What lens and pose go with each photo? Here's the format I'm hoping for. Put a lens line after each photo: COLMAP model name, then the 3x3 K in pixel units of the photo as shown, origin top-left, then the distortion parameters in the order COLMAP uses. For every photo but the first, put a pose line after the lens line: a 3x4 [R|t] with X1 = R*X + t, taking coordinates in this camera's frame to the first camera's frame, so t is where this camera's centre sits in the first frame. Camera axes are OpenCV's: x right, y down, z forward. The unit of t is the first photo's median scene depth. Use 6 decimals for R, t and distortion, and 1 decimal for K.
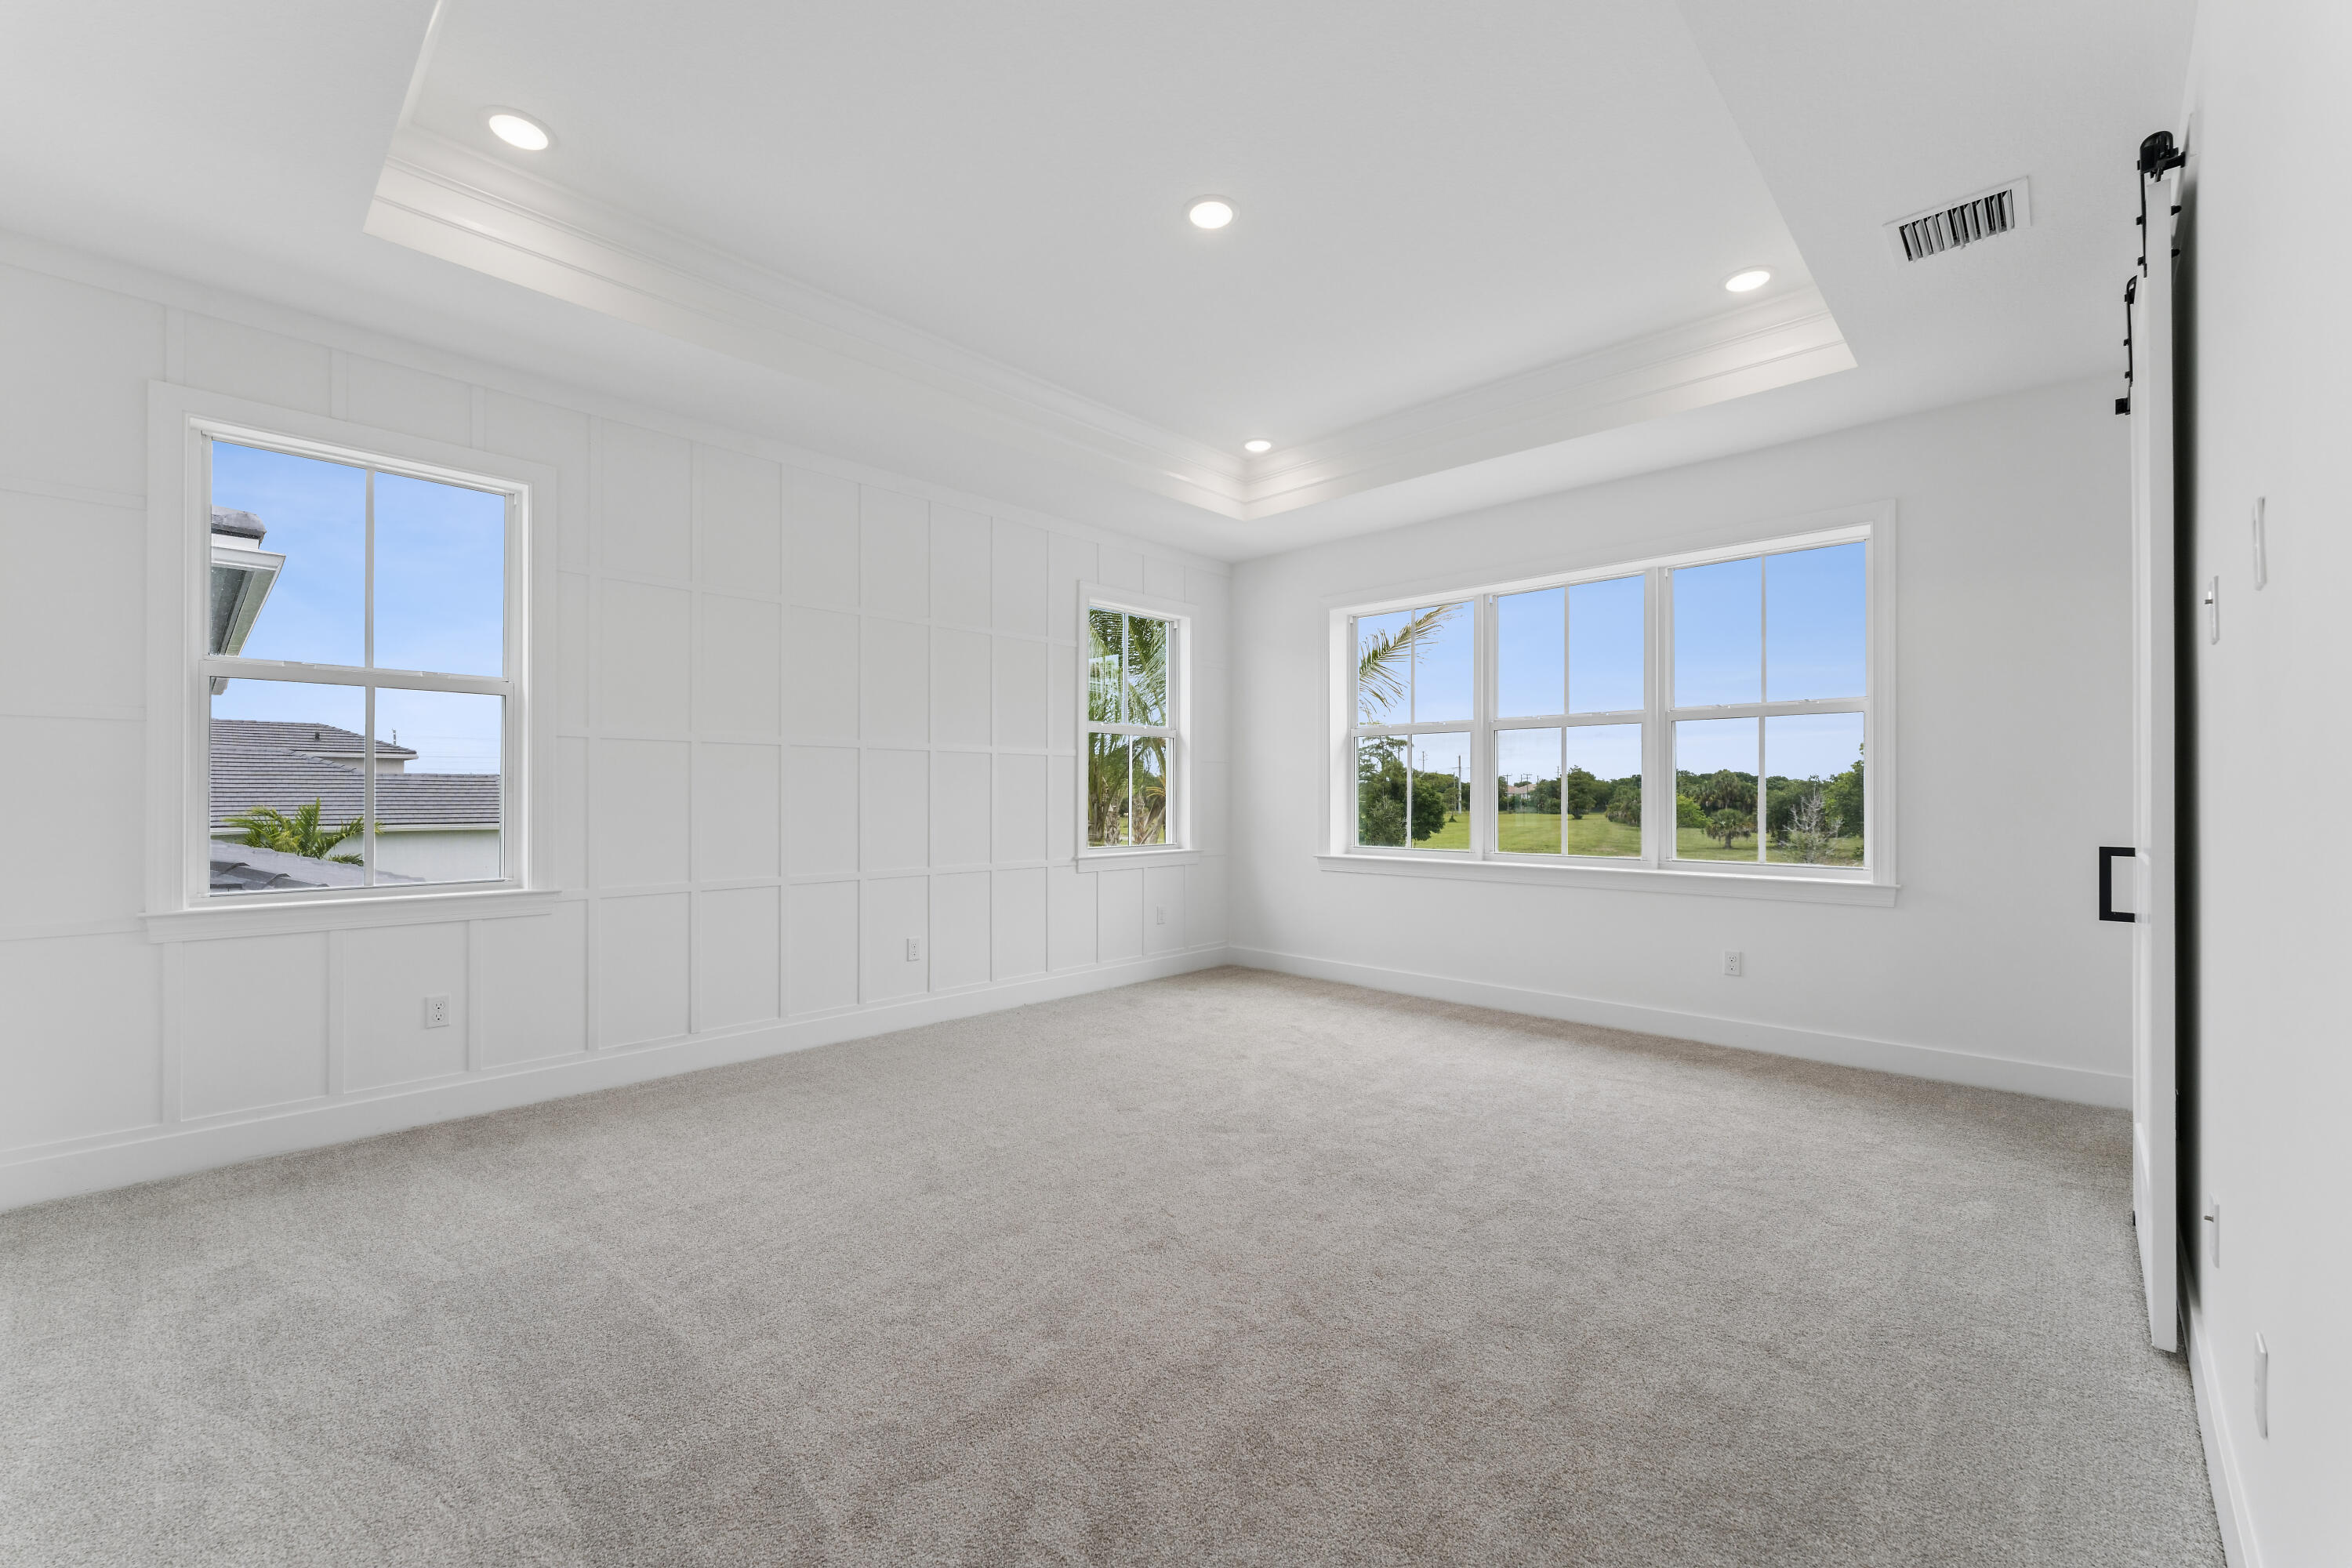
lens RADIAL K [[986.1, 0, 1173.0], [0, 986.1, 792.6], [0, 0, 1]] dist [0.001736, -0.000542]
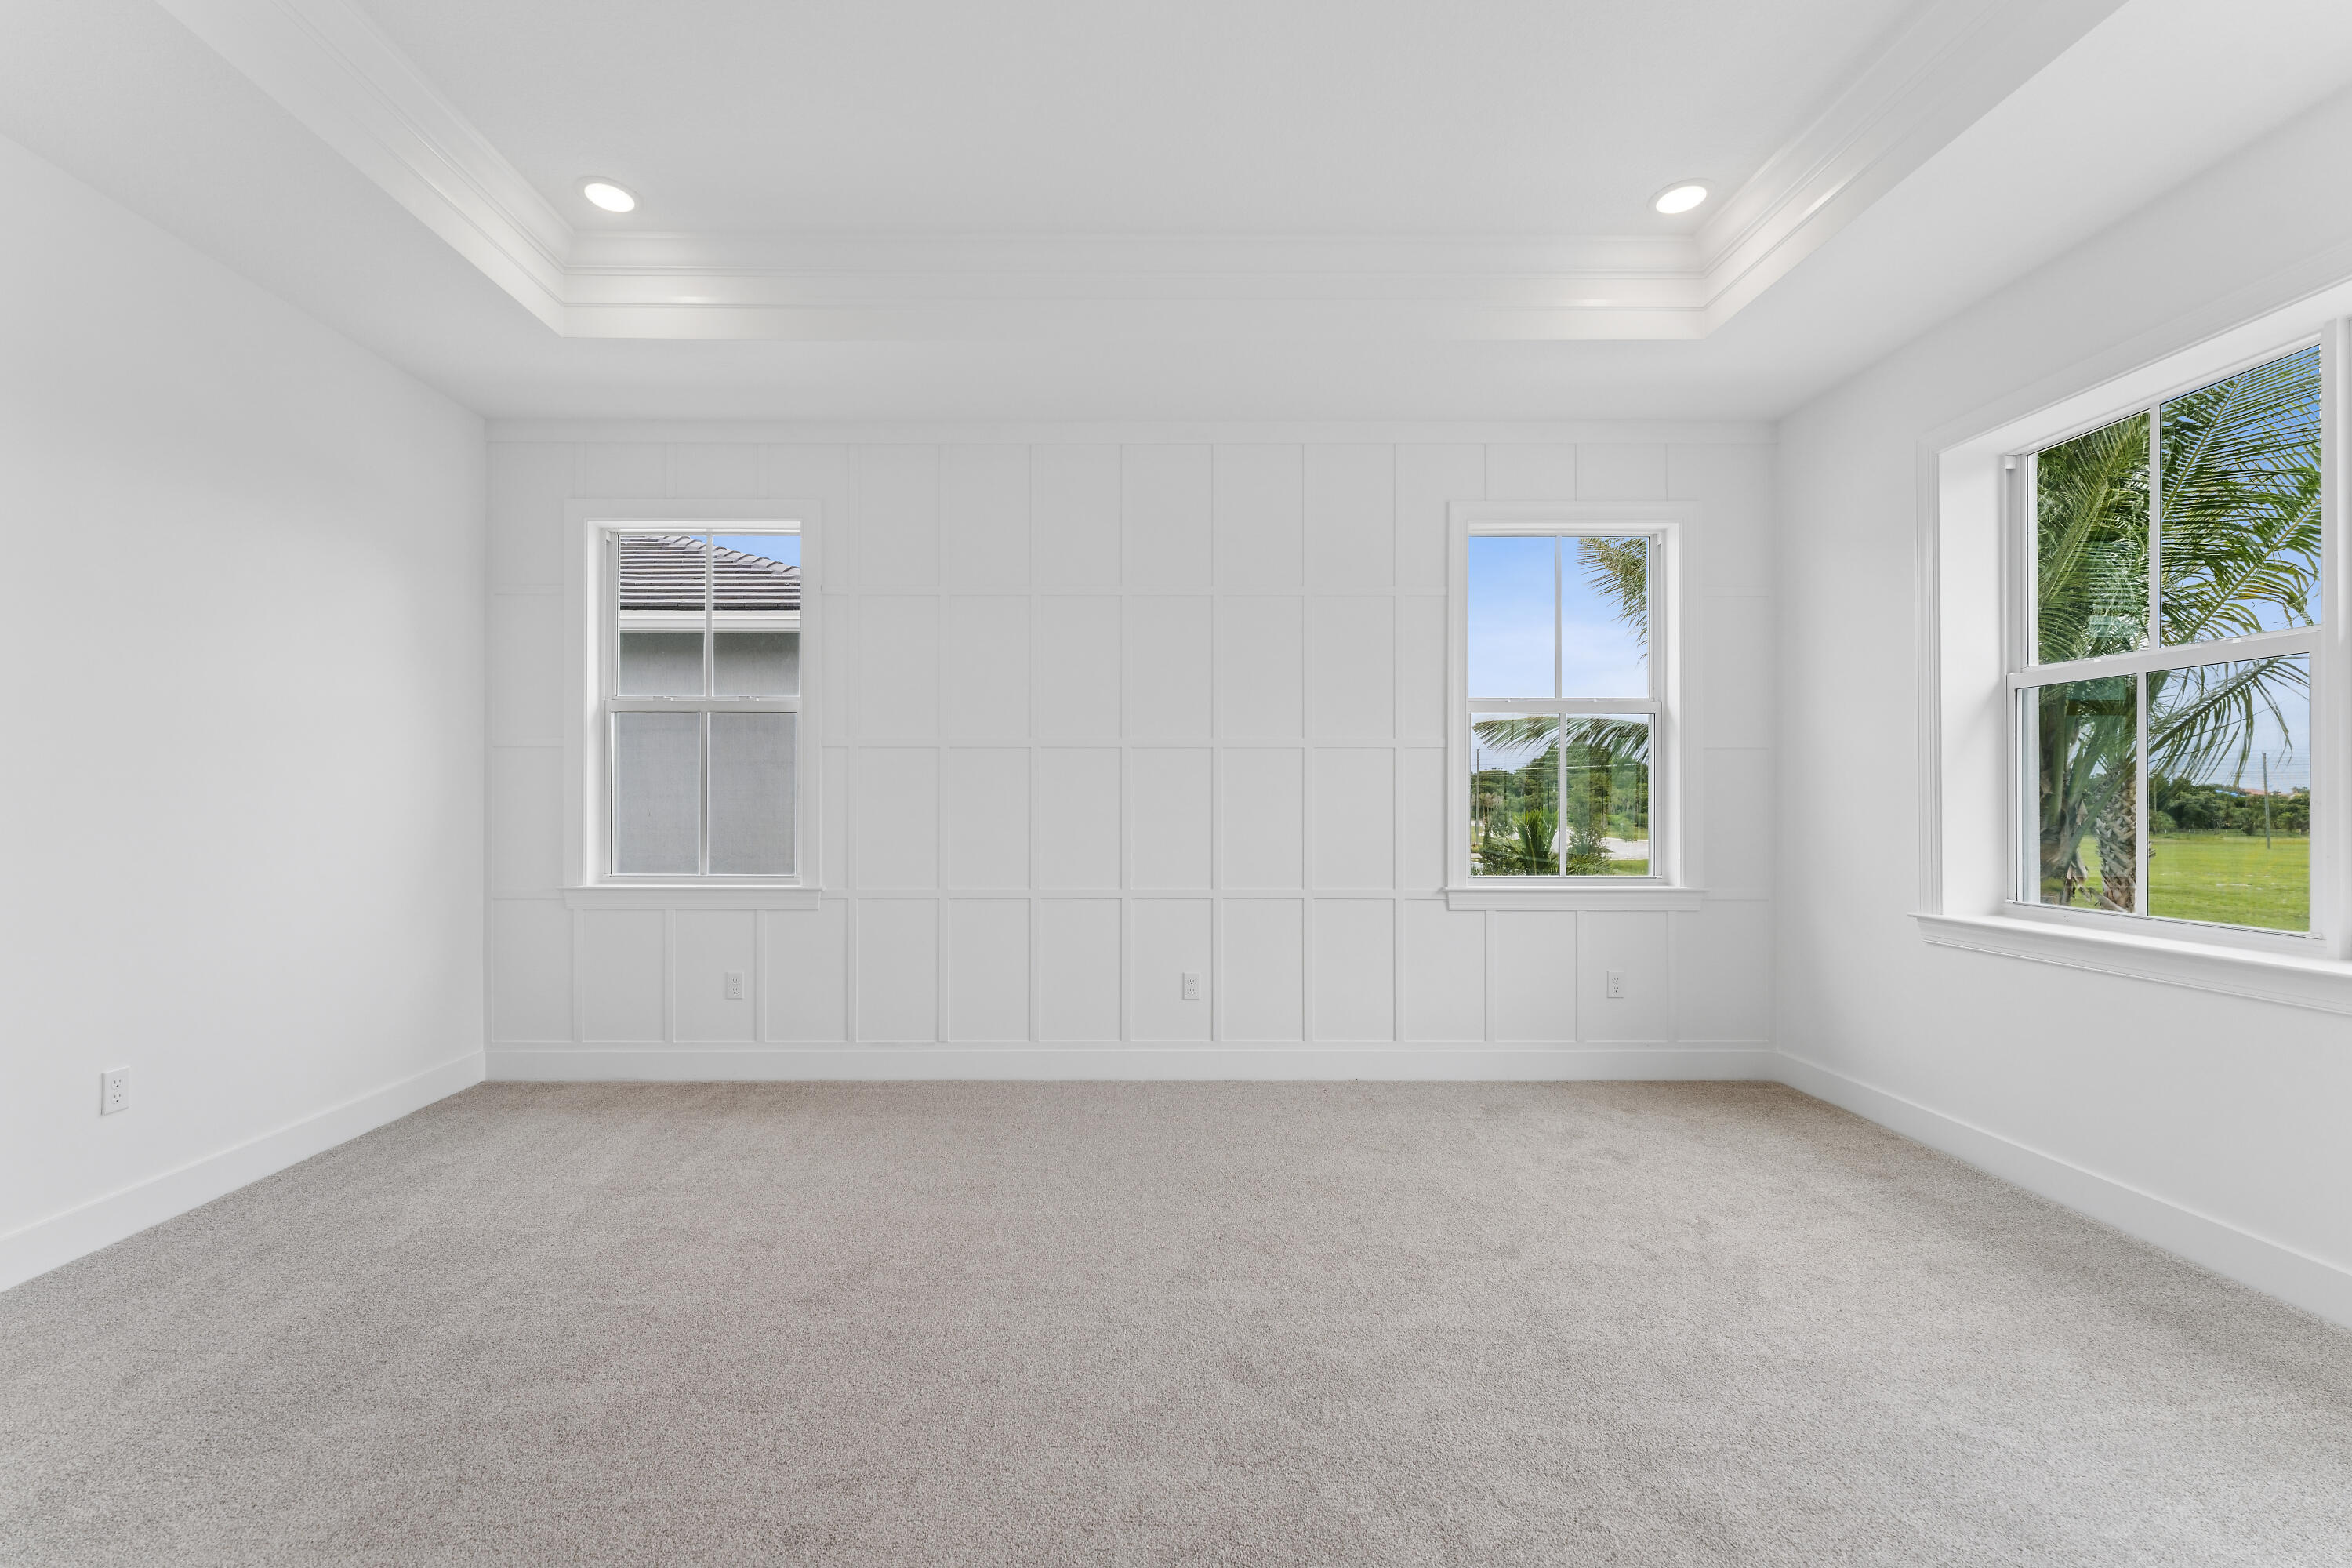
lens RADIAL K [[986.1, 0, 1115.1], [0, 986.1, 794.5], [0, 0, 1]] dist [0.001736, -0.000542]
pose [[0.679712, -0.003690, -0.733469, 0.314057], [0.001013, 0.999991, -0.004092, 0.000234], [0.733478, 0.002039, 0.679710, 0.399445]]
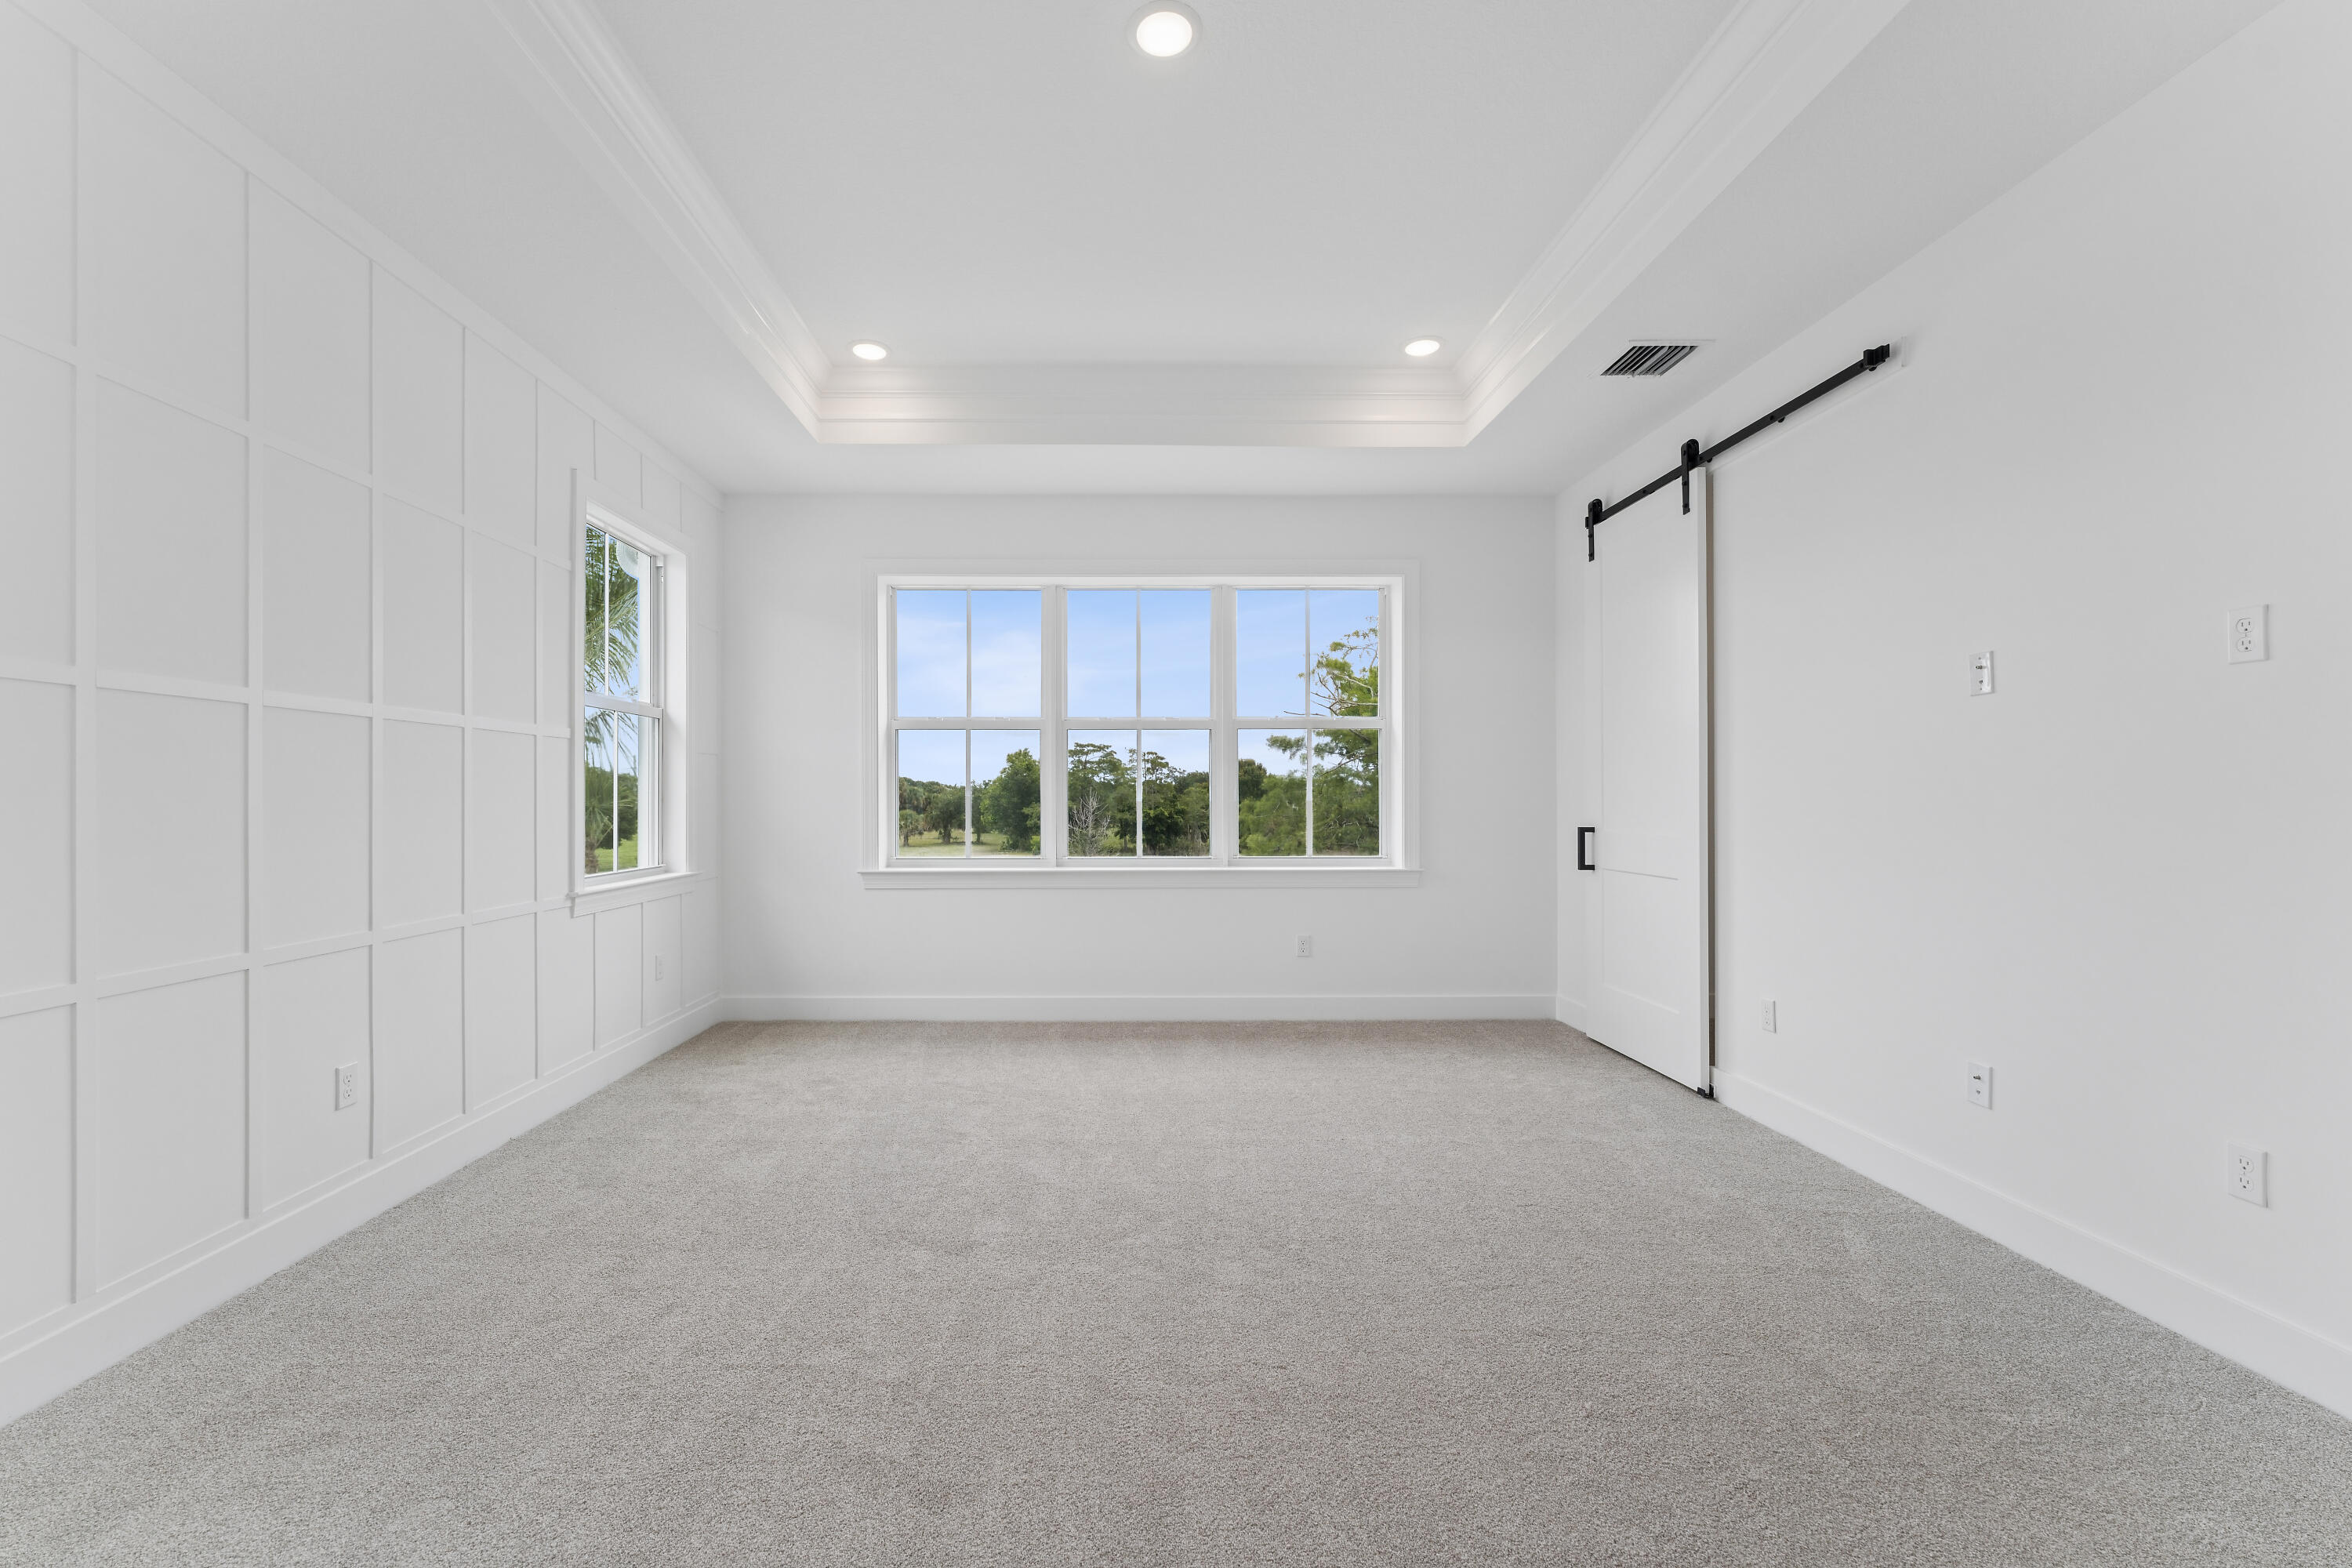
lens RADIAL K [[986.1, 0, 1142.9], [0, 986.1, 796.0], [0, 0, 1]] dist [0.001736, -0.000542]
pose [[0.703696, 0.000823, 0.710500, -0.351298], [-0.000984, 0.999999, -0.000184, 0.001224], [-0.710500, -0.000569, 0.703697, 0.325522]]
